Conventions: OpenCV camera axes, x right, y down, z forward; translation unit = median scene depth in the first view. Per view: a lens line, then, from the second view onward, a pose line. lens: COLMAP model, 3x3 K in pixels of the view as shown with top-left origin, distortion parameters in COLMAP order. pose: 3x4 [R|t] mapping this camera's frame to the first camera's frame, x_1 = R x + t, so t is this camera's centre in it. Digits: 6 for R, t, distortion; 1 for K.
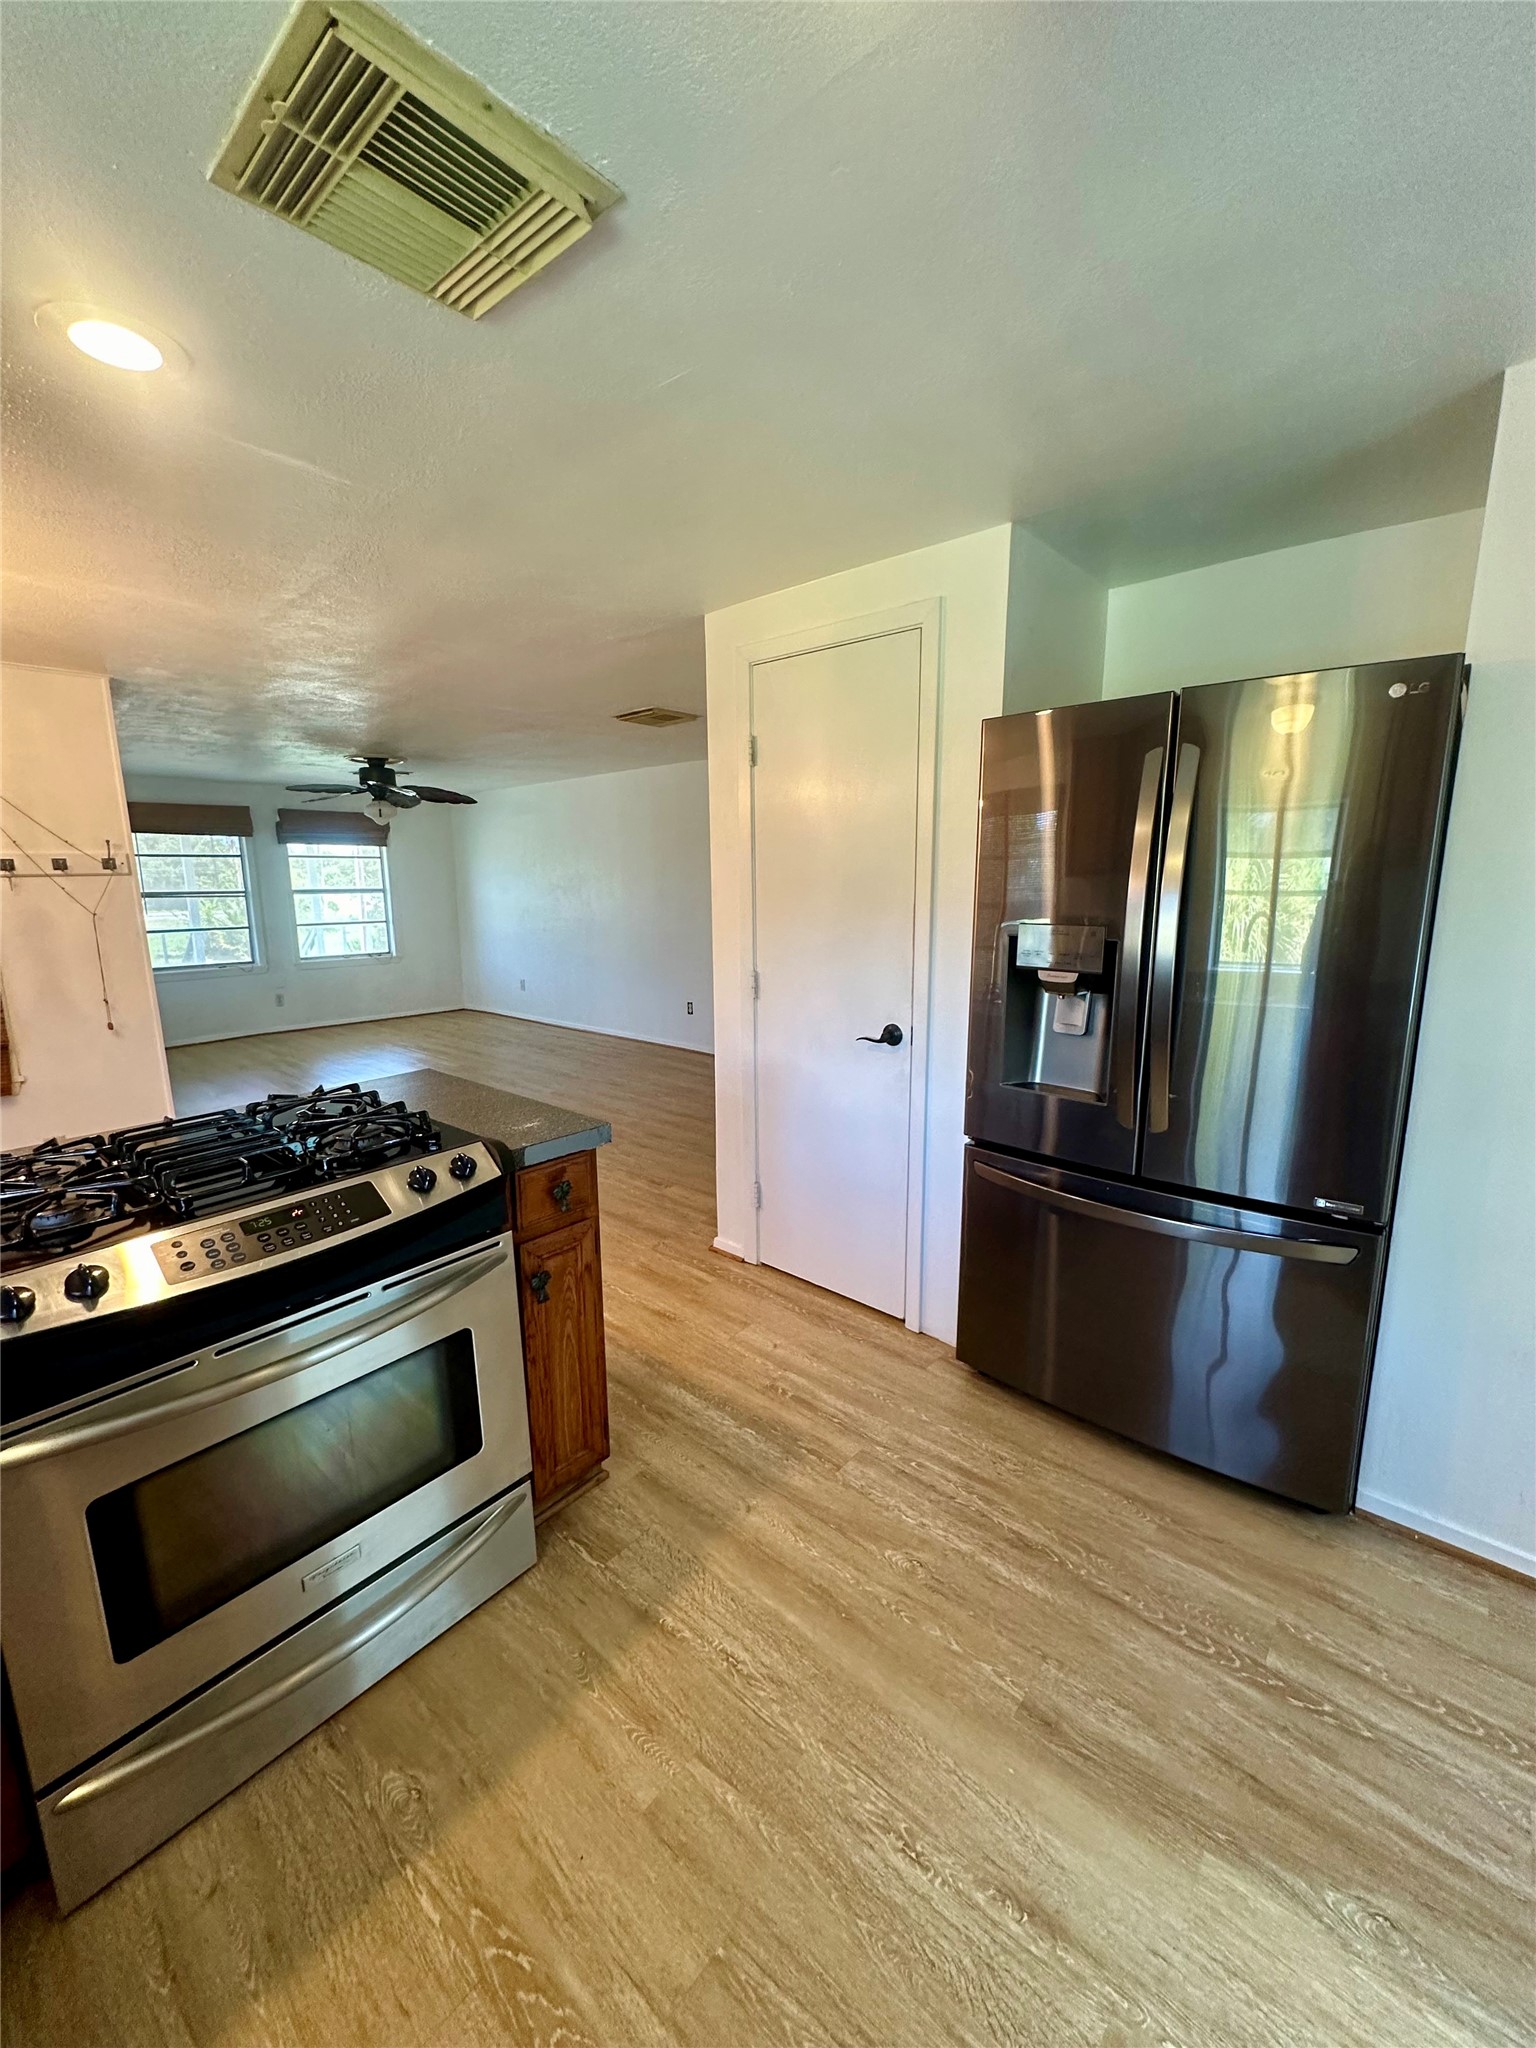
lens RADIAL K [[815.6, 0, 771.8], [0, 815.6, 1023.0], [0, 0, 1]] dist [-0.005833, 0.002228]
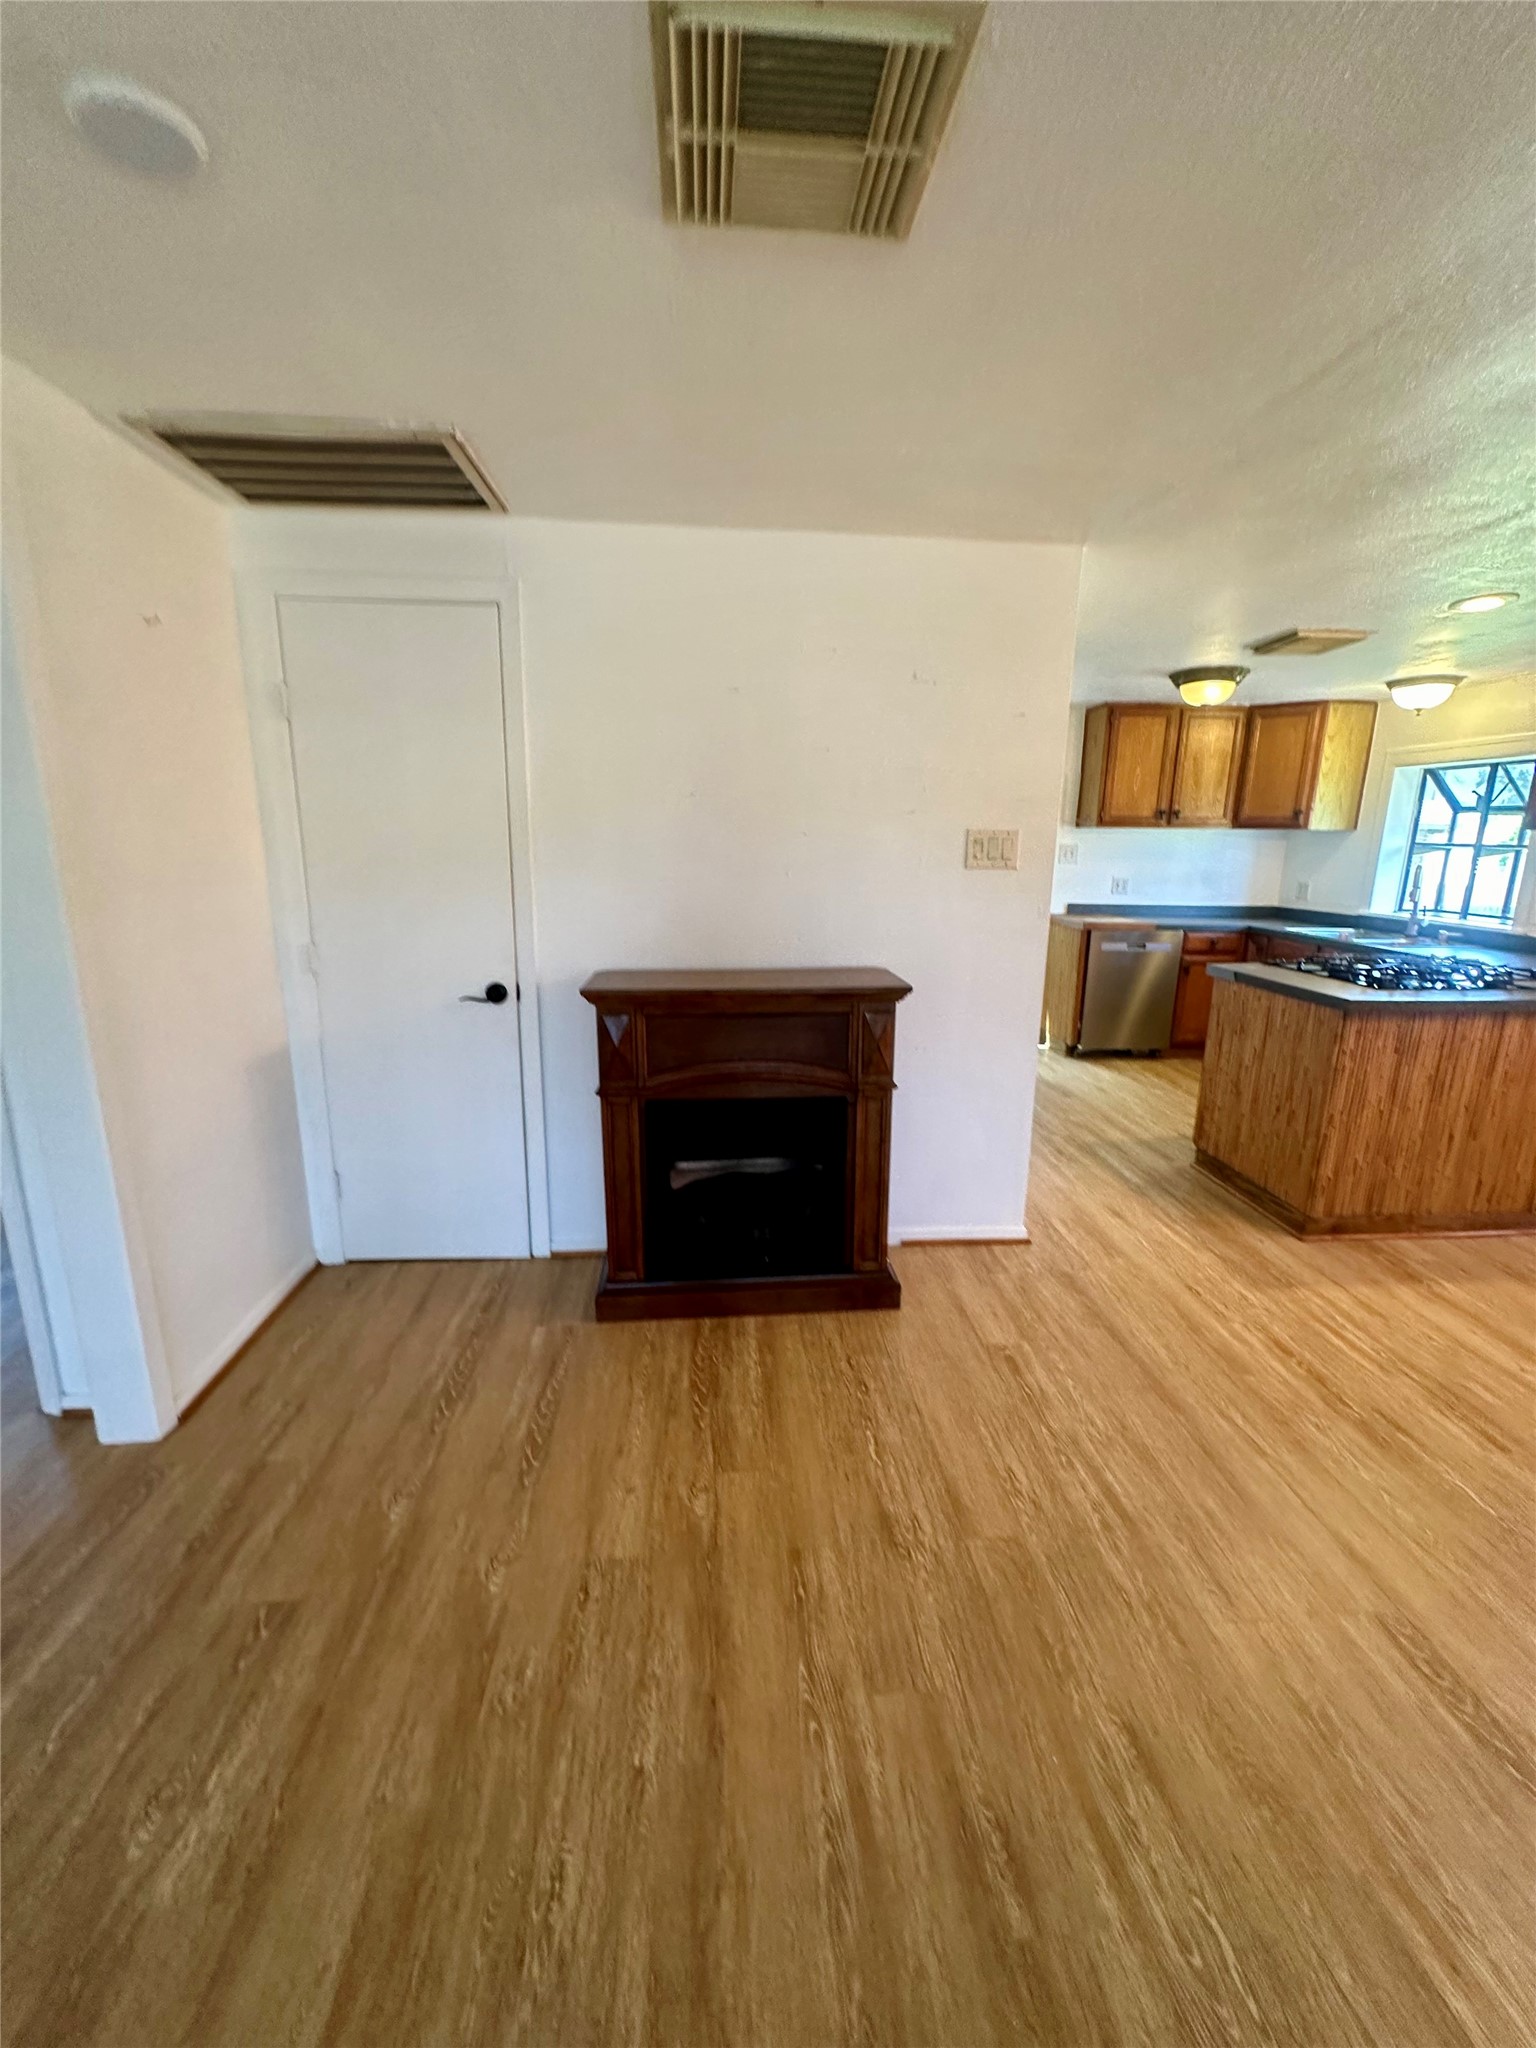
lens RADIAL K [[815.6, 0, 768.7], [0, 815.6, 1022.5], [0, 0, 1]] dist [-0.005833, 0.002228]
pose [[-0.711499, -0.155601, 0.685242, -0.771215], [0.118968, 0.934422, 0.335710, -0.509266], [-0.692543, 0.320379, -0.646329, 2.884131]]
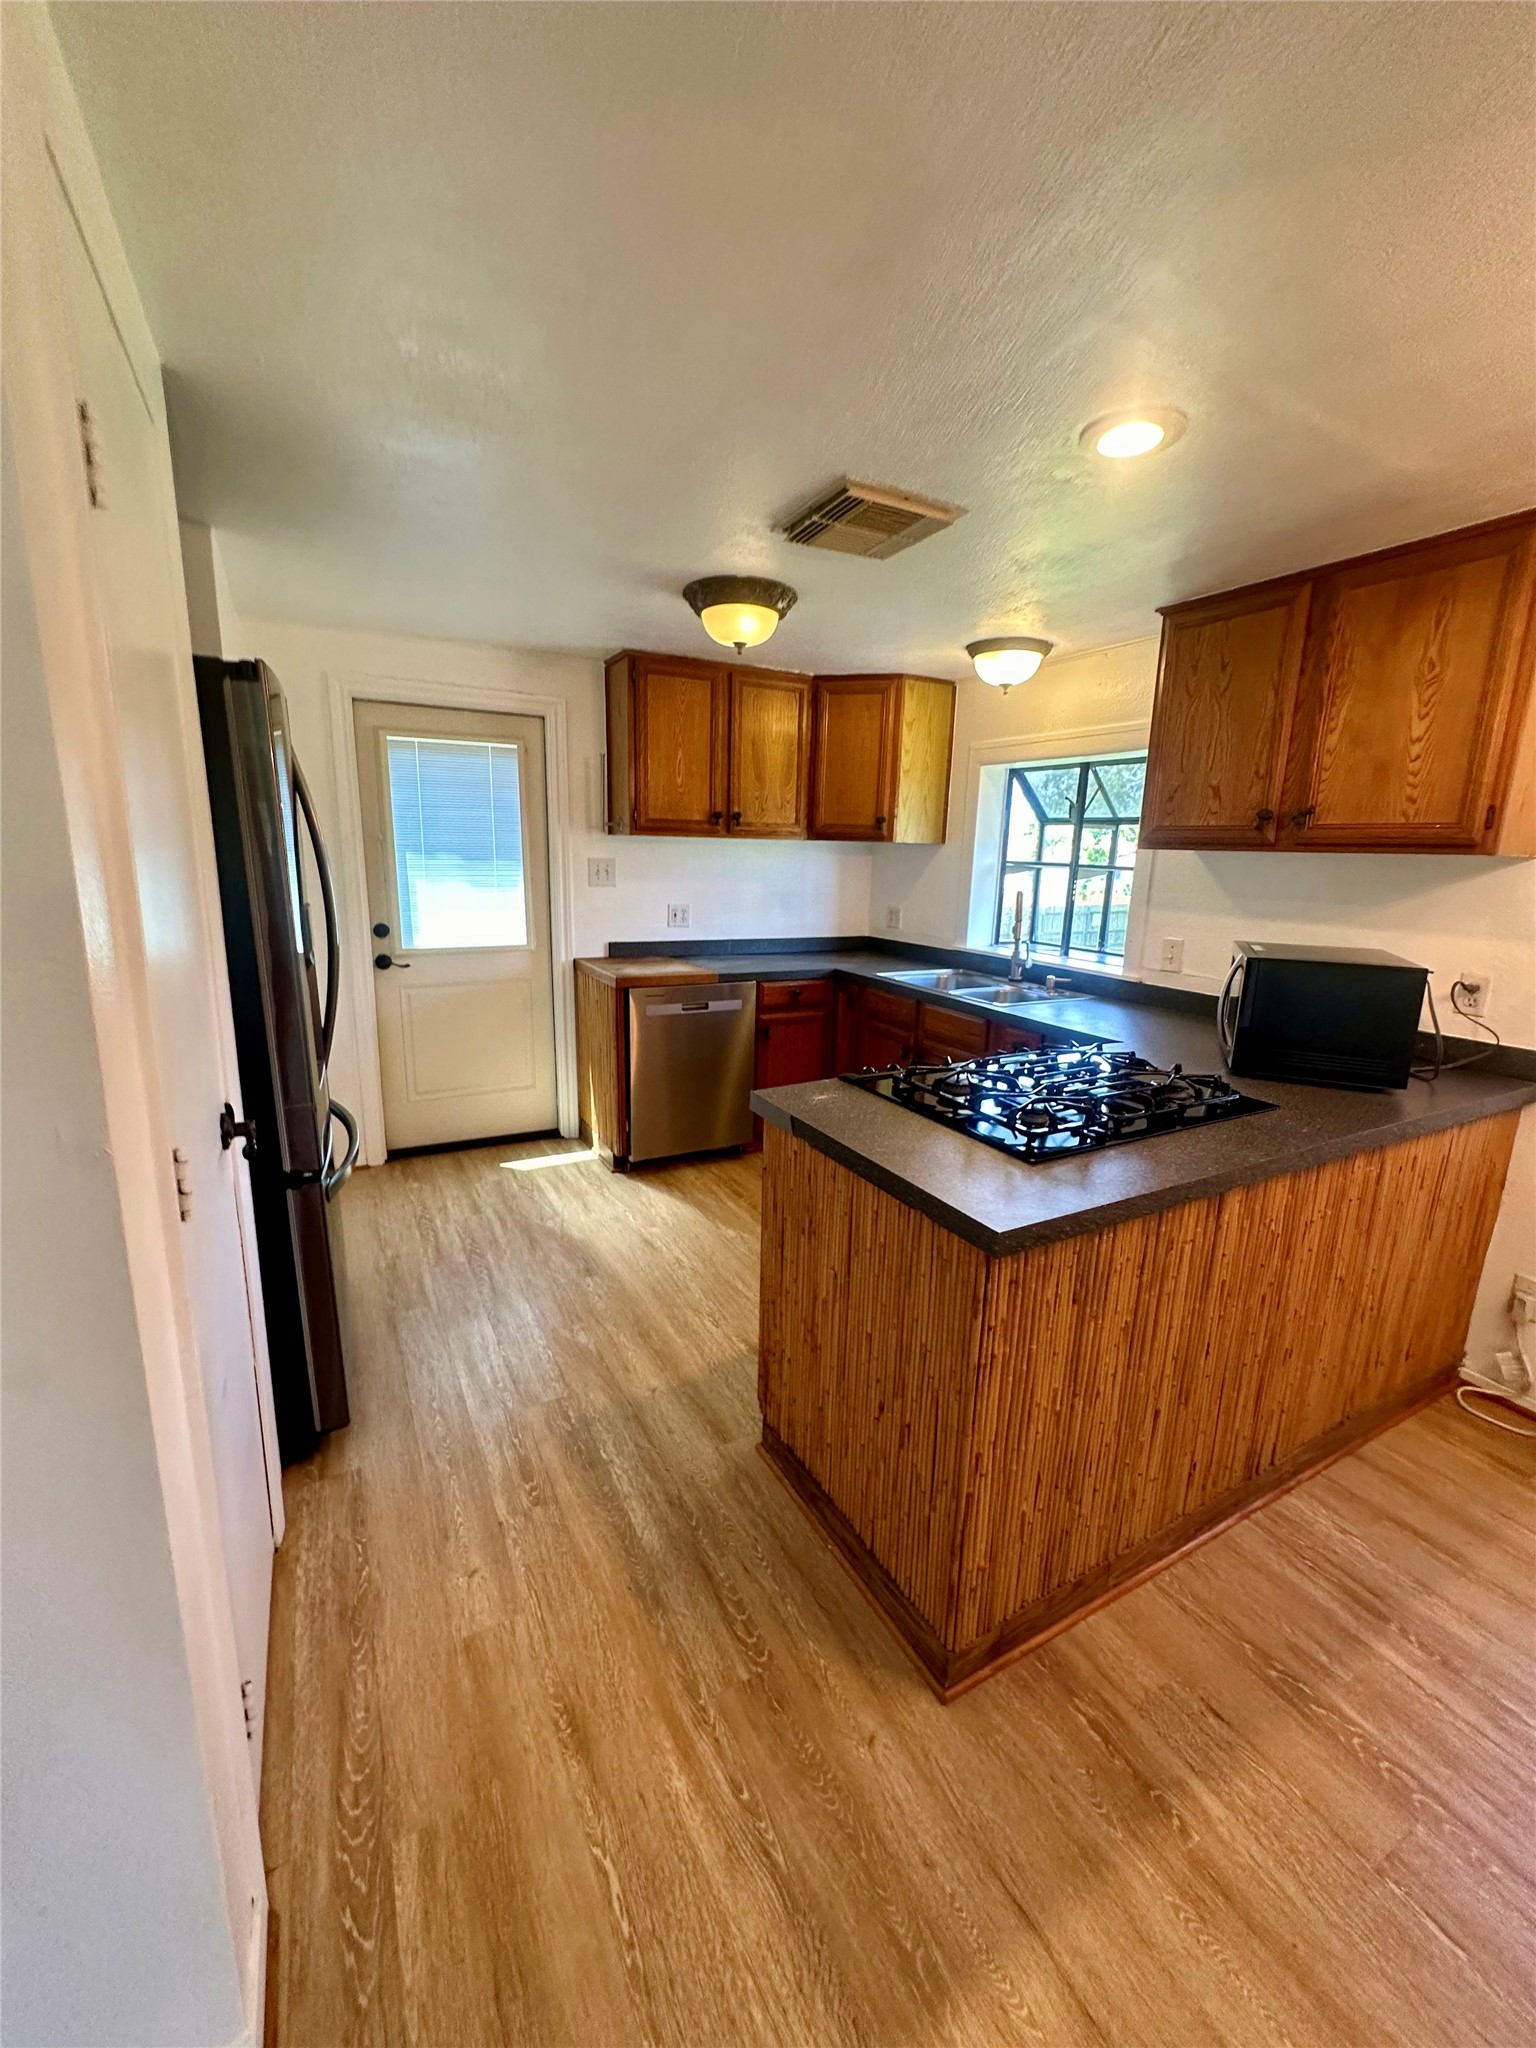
lens RADIAL K [[815.6, 0, 770.3], [0, 815.6, 1025.0], [0, 0, 1]] dist [-0.005833, 0.002228]
pose [[-0.937799, -0.087477, 0.335976, -0.539480], [0.044748, 0.929209, 0.366837, -0.331743], [-0.344282, 0.359053, -0.867497, 1.767543]]
